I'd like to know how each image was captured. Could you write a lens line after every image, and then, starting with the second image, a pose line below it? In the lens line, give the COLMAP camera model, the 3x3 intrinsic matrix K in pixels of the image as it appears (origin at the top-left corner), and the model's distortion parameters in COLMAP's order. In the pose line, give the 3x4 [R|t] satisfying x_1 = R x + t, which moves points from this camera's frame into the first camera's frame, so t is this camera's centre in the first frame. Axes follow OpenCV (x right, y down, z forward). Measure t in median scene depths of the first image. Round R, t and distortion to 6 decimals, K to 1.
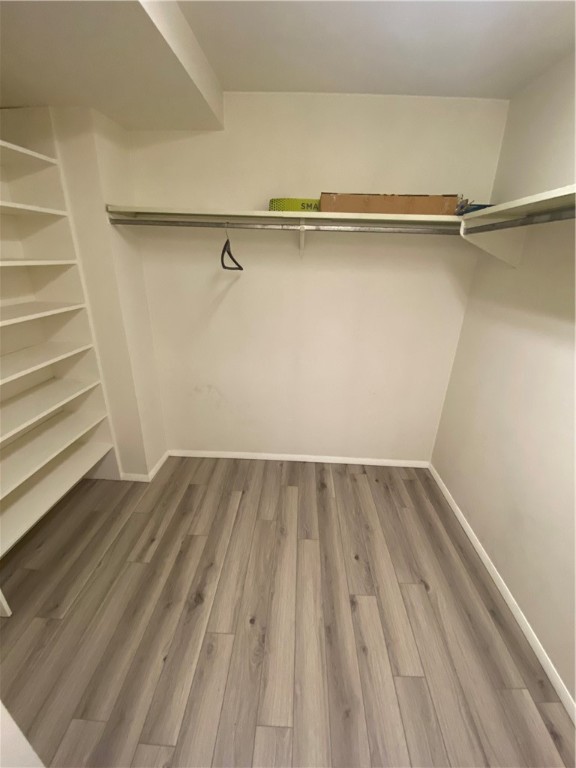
lens RADIAL K [[321.4, 0, 292.0], [0, 321.4, 369.6], [0, 0, 1]] dist [0.032765, -0.000303]
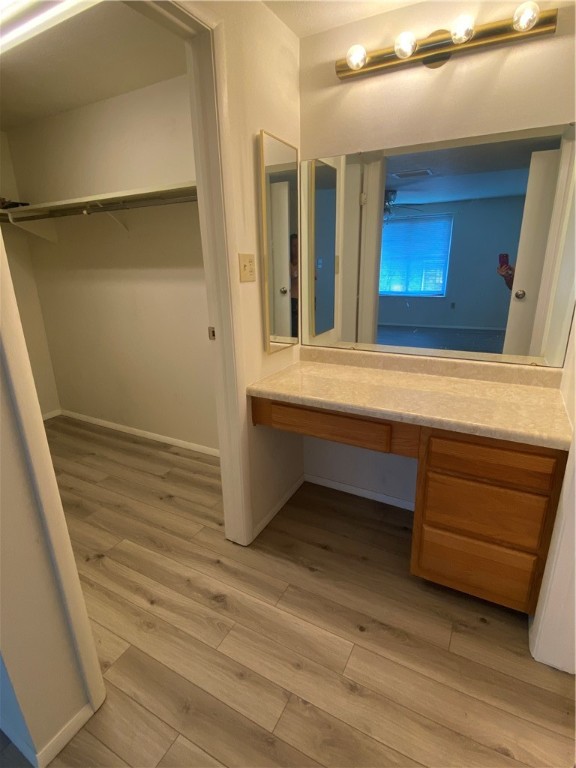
lens RADIAL K [[388.4, 0, 288.0], [0, 388.4, 384.0], [0, 0, 1]] dist [-0.000362, -0.000145]
pose [[0.443380, -0.319012, 0.837643, -0.600837], [0.334646, 0.925862, 0.175476, 0.353014], [-0.831520, 0.202512, 0.517265, -0.752216]]
